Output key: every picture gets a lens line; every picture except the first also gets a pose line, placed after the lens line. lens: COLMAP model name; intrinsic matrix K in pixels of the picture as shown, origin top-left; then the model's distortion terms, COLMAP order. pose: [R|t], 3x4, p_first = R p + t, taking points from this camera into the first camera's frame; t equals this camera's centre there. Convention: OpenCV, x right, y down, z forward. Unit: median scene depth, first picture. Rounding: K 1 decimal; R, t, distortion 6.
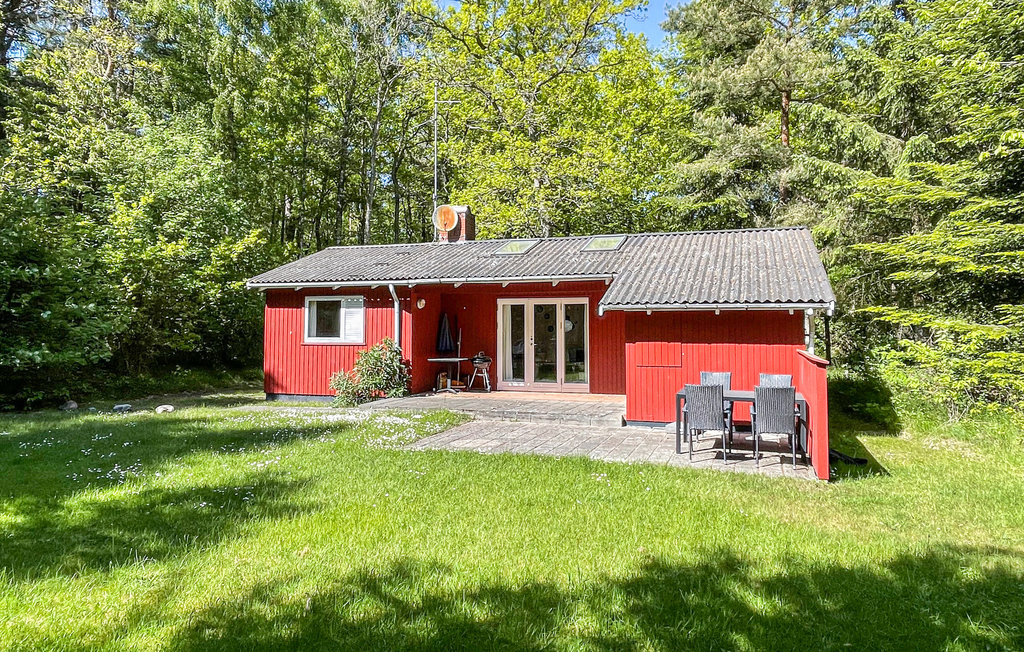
lens RADIAL K [[695.2, 0, 494.2], [0, 695.2, 284.8], [0, 0, 1]] dist [0.003958, 0.000024]
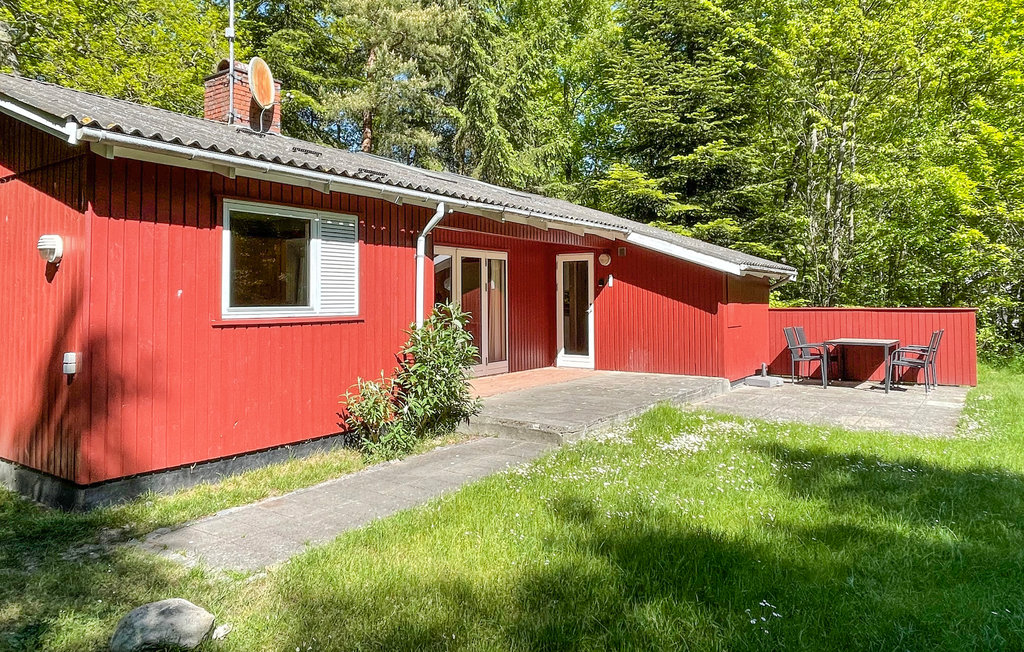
lens RADIAL K [[695.2, 0, 494.2], [0, 695.2, 284.8], [0, 0, 1]] dist [0.003958, 0.000024]
pose [[0.262832, 0.022180, 0.964587, -0.615758], [-0.053387, 0.998538, -0.008414, 0.061071], [-0.963364, -0.049285, 0.263632, 0.781868]]
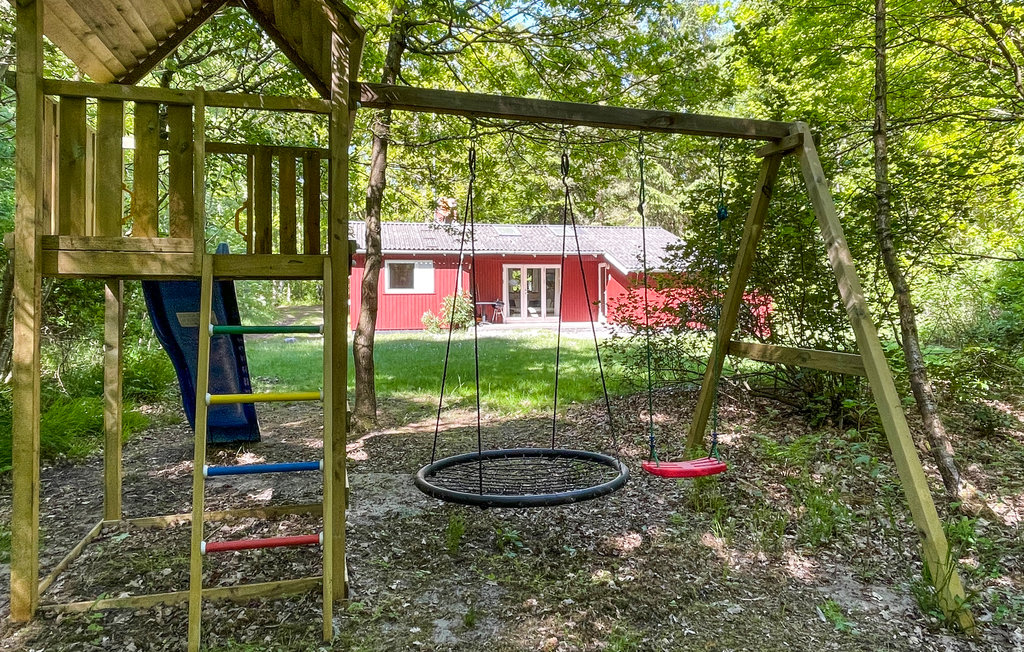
lens RADIAL K [[695.2, 0, 494.2], [0, 695.2, 284.8], [0, 0, 1]] dist [0.003958, 0.000024]
pose [[0.850310, 0.004379, 0.526264, -0.847133], [-0.028437, 0.998887, 0.037635, 0.008357], [-0.525513, -0.046967, 0.849488, -0.315083]]
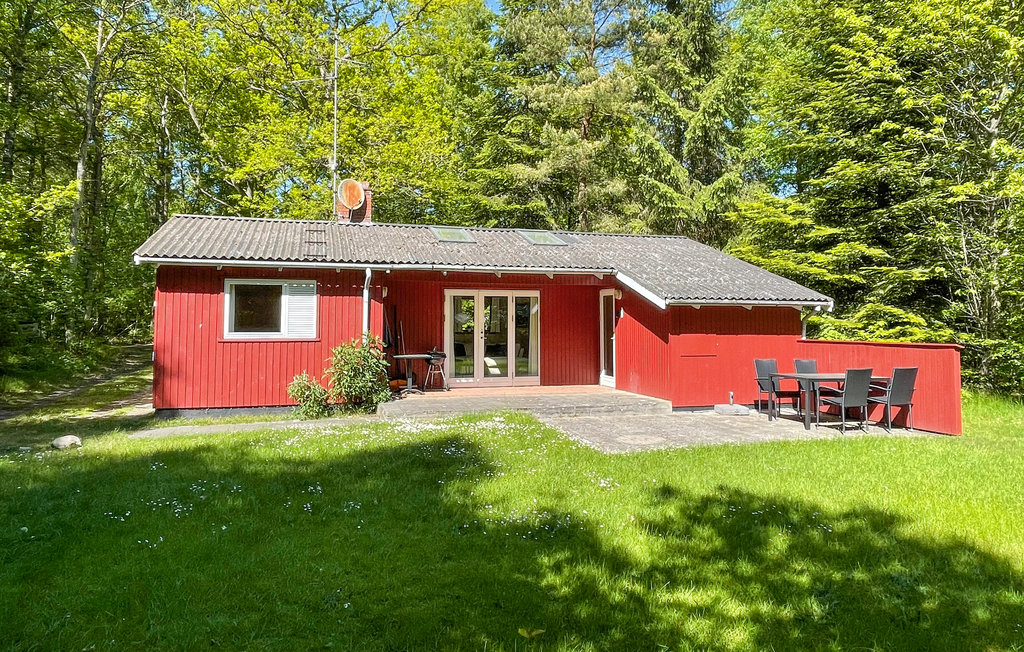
lens RADIAL K [[695.2, 0, 494.2], [0, 695.2, 284.8], [0, 0, 1]] dist [0.003958, 0.000024]
pose [[0.815239, 0.033508, 0.578155, -0.487726], [-0.038368, 0.999256, -0.003812, 0.015797], [-0.577853, -0.019075, 0.815918, 0.212987]]
